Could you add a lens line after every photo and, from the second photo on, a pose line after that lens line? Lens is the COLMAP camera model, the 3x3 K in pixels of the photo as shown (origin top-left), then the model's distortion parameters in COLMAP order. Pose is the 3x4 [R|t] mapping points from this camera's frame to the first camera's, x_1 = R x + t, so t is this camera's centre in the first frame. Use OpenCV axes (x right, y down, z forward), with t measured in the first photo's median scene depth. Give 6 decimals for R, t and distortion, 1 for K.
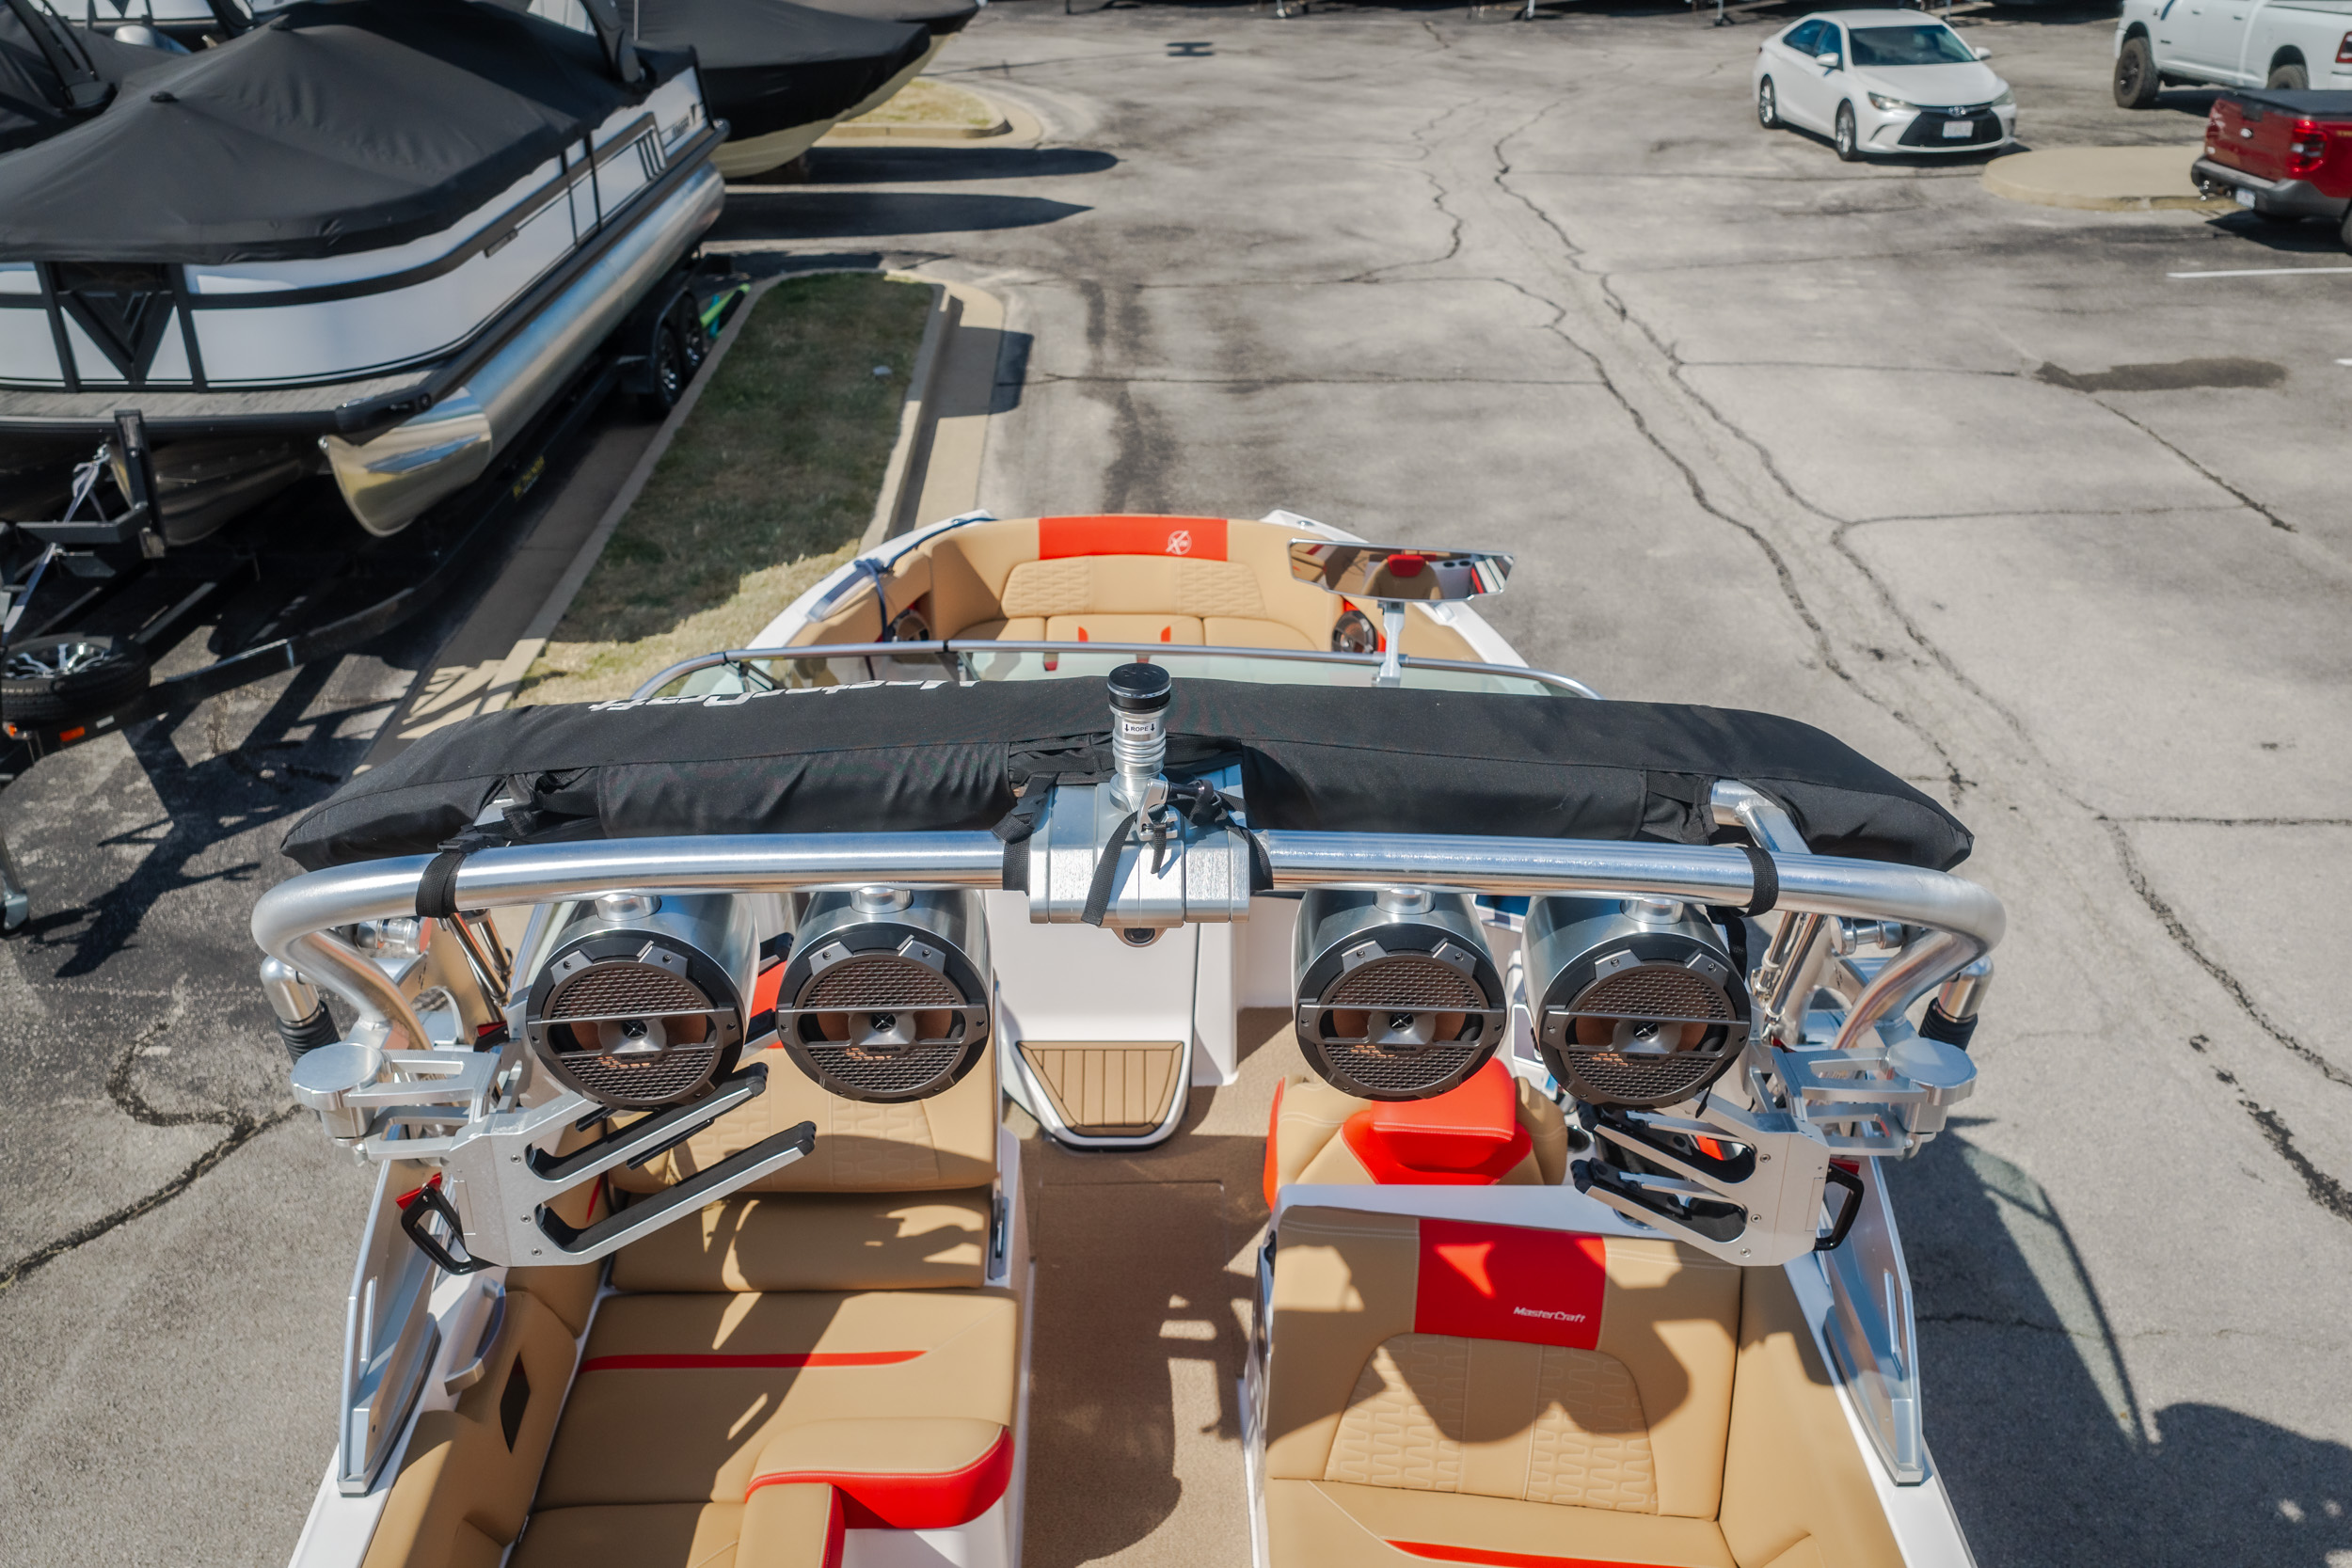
lens RADIAL K [[1953.0, 0, 1164.2], [0, 1953.0, 784.9], [0, 0, 1]] dist [0.008940, -0.022542]
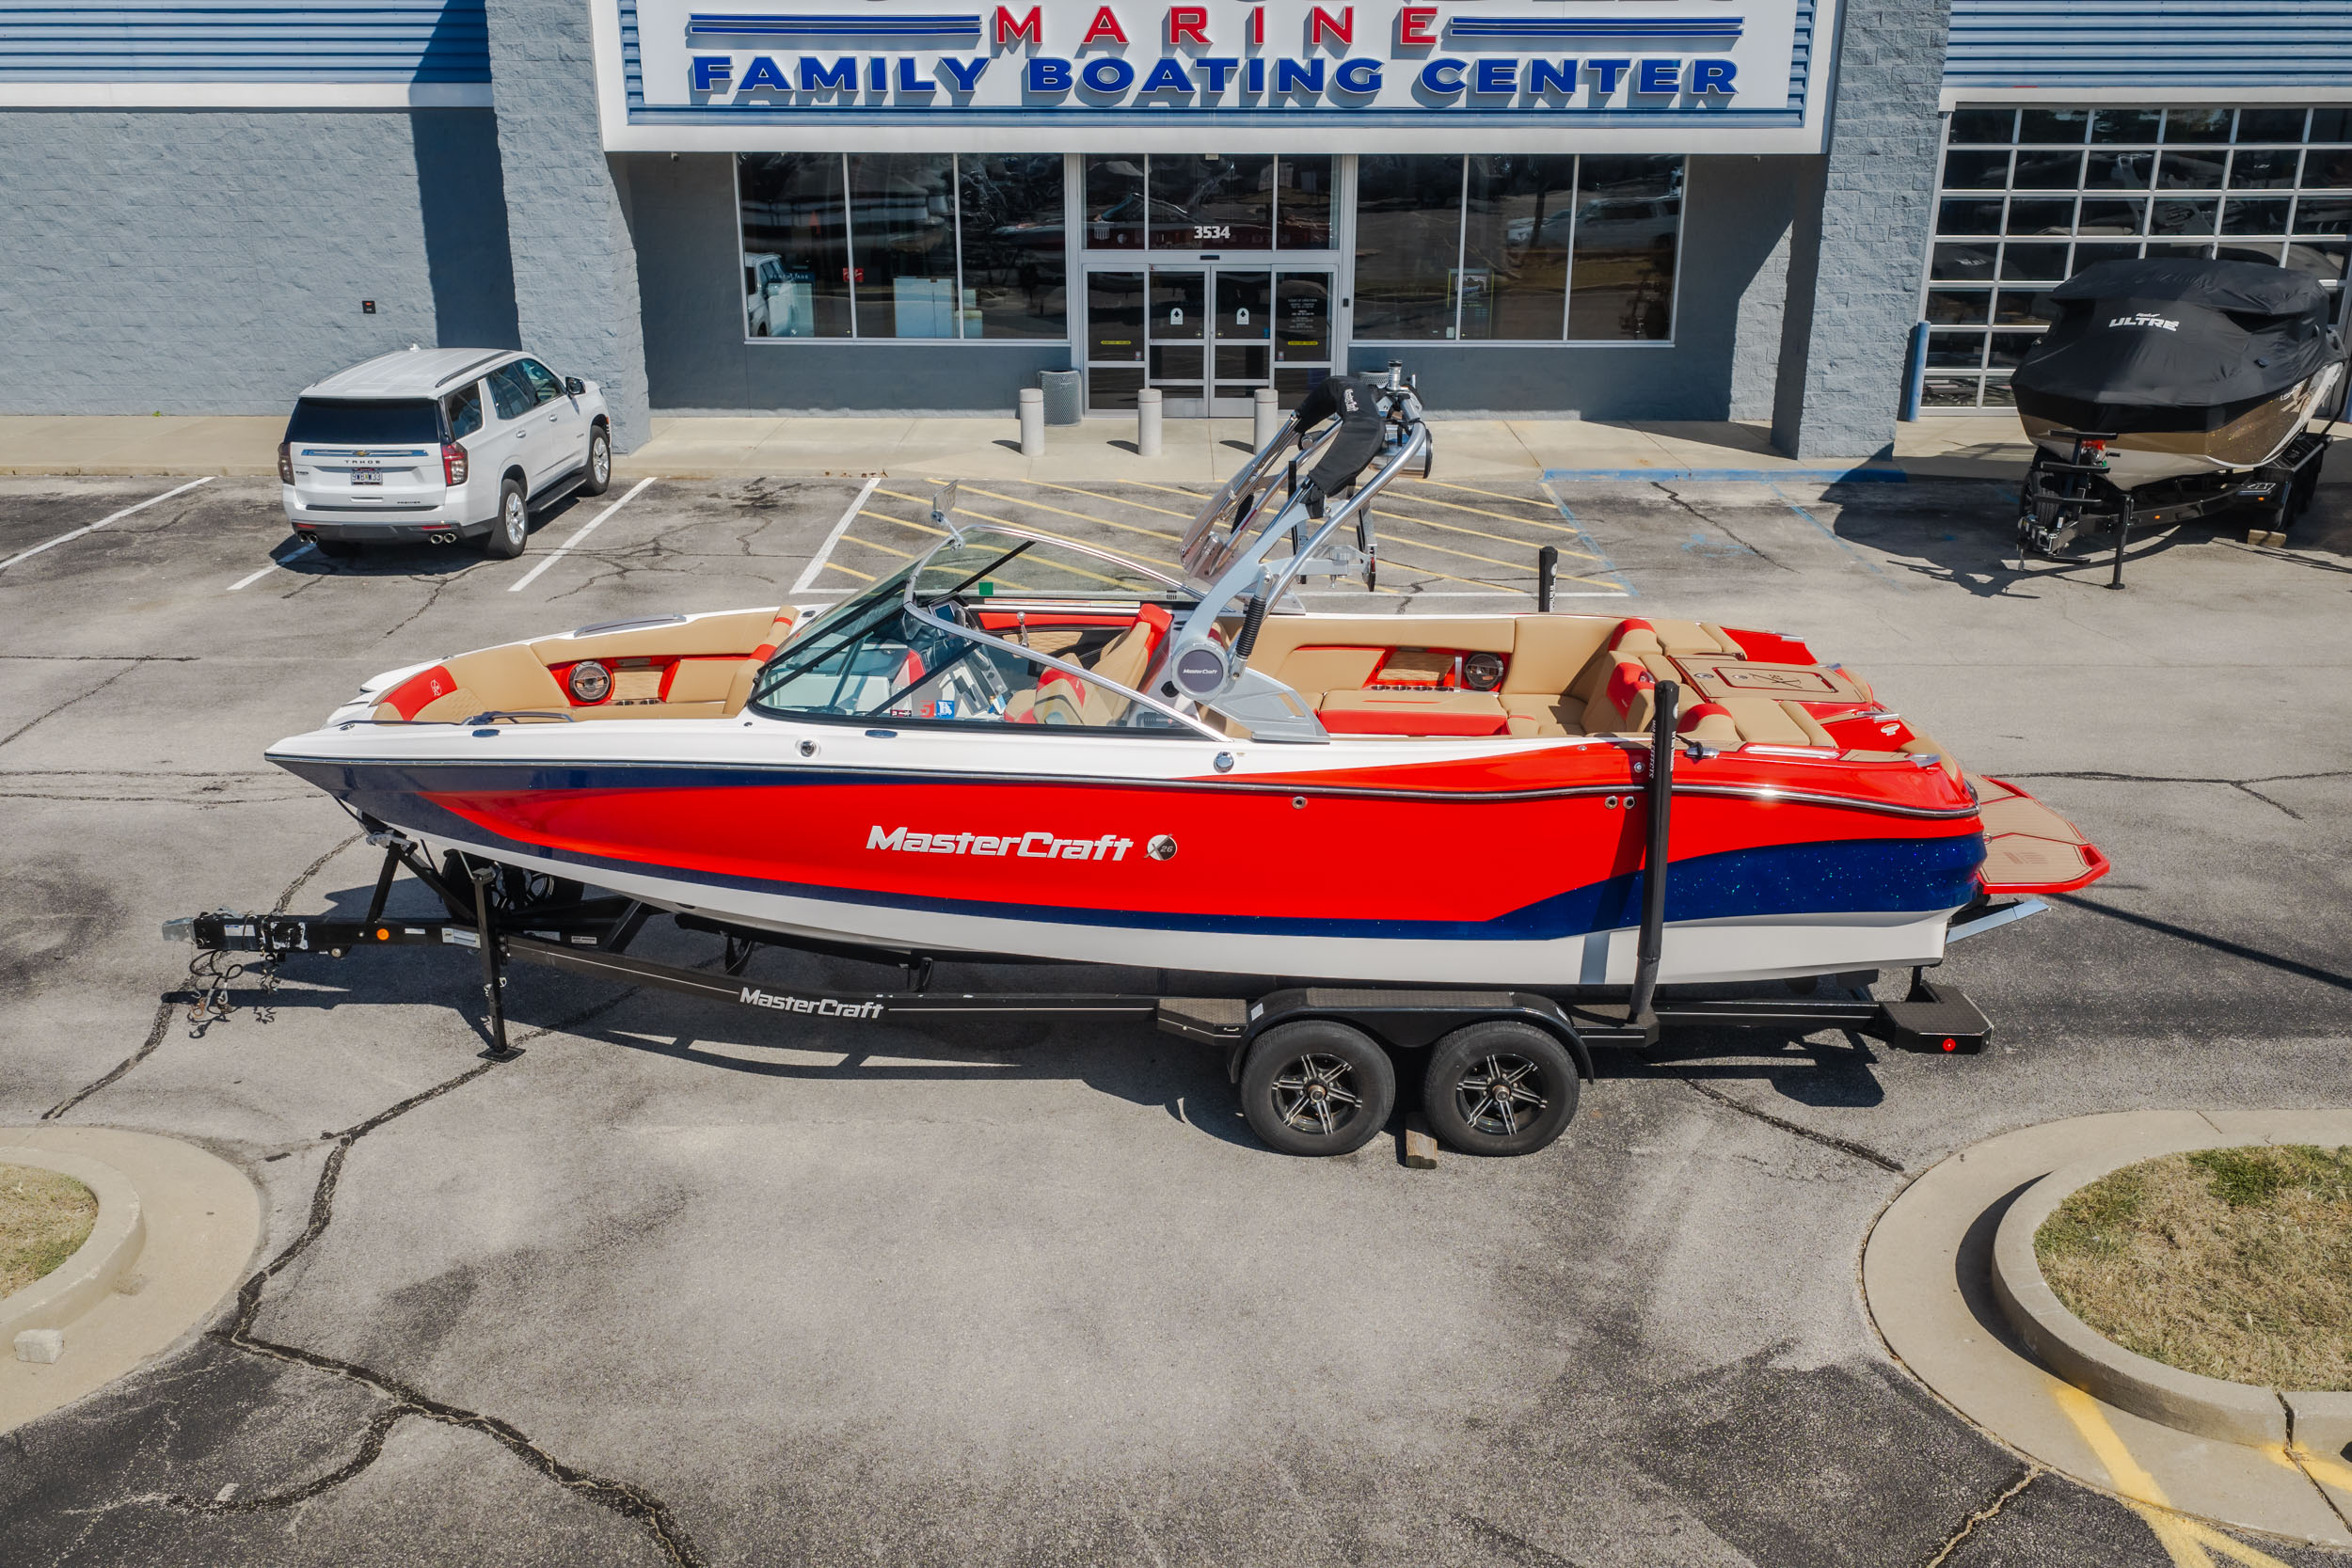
lens RADIAL K [[1953.0, 0, 1168.1], [0, 1953.0, 793.1], [0, 0, 1]] dist [0.008940, -0.022542]
pose [[0.038812, -0.334646, 0.941544, -0.653584], [0.464457, 0.840325, 0.279525, -0.102889], [-0.884745, 0.426458, 0.188044, 0.141272]]
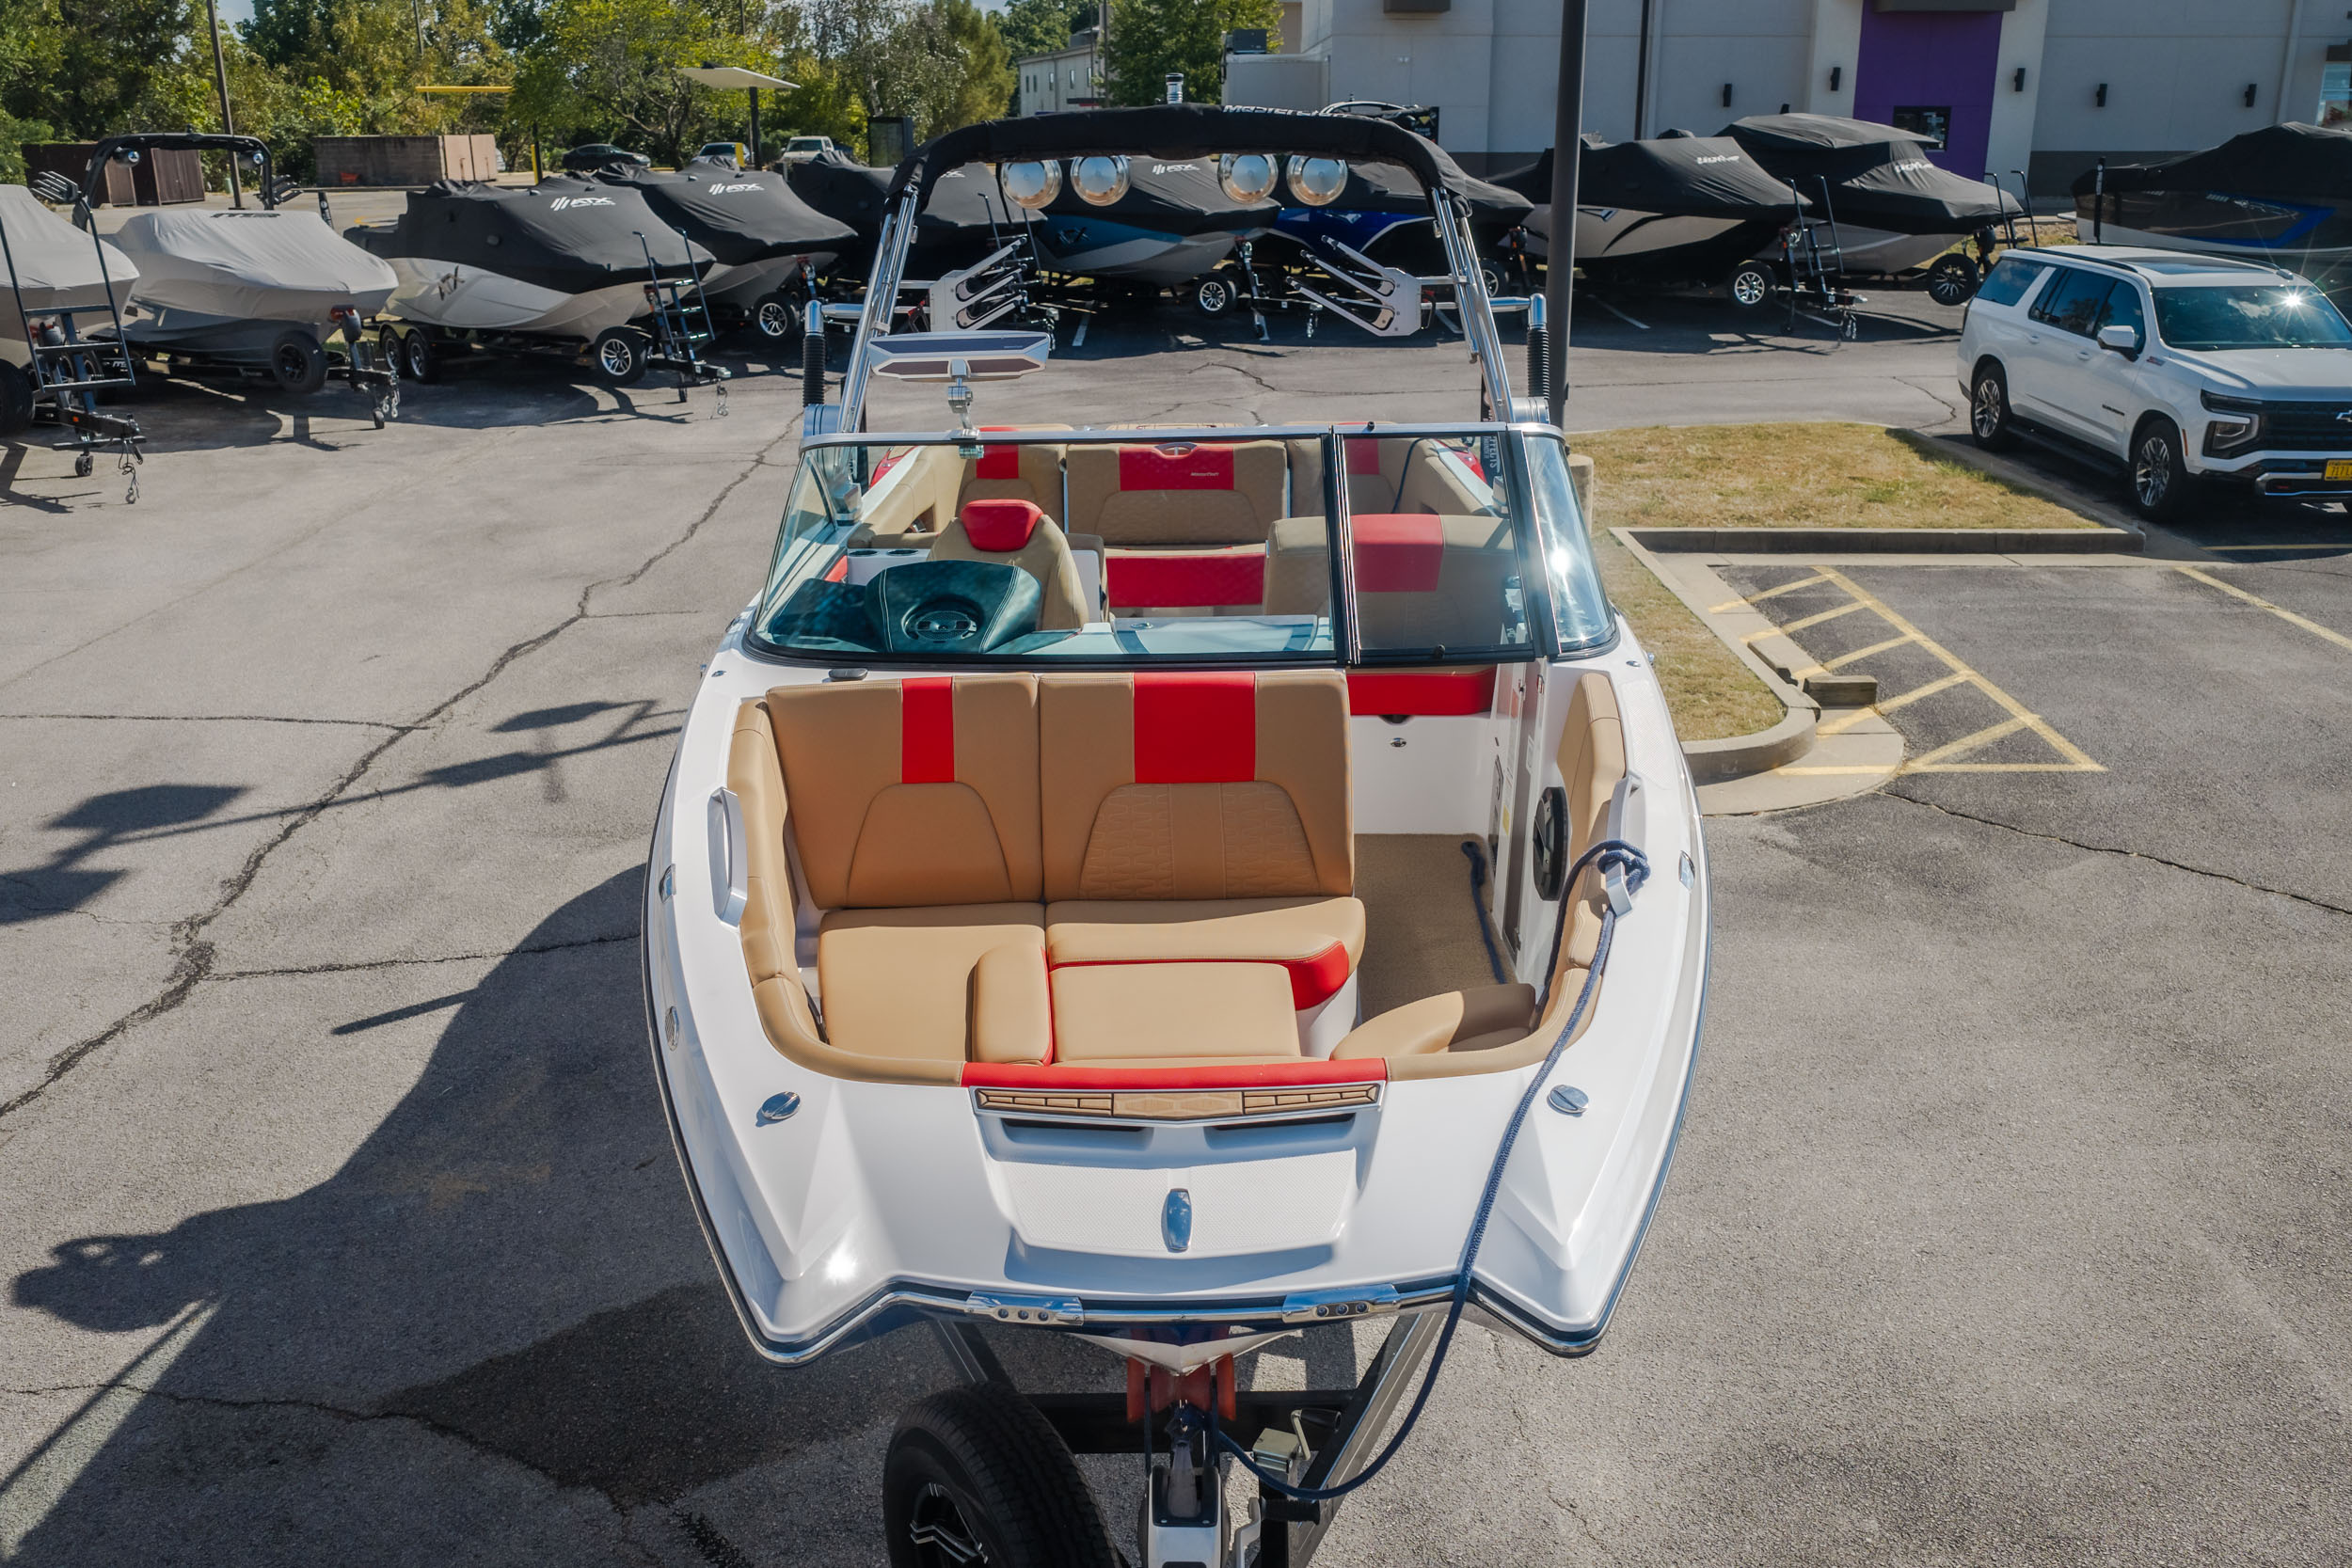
lens RADIAL K [[2051.8, 0, 1172.6], [0, 2051.8, 782.9], [0, 0, 1]] dist [0.002737, 0.014867]
pose [[-0.999825, -0.001714, 0.018610, -0.011726], [0.012065, 0.701270, 0.712794, -0.251736], [-0.014272, 0.712894, -0.701127, 0.624681]]
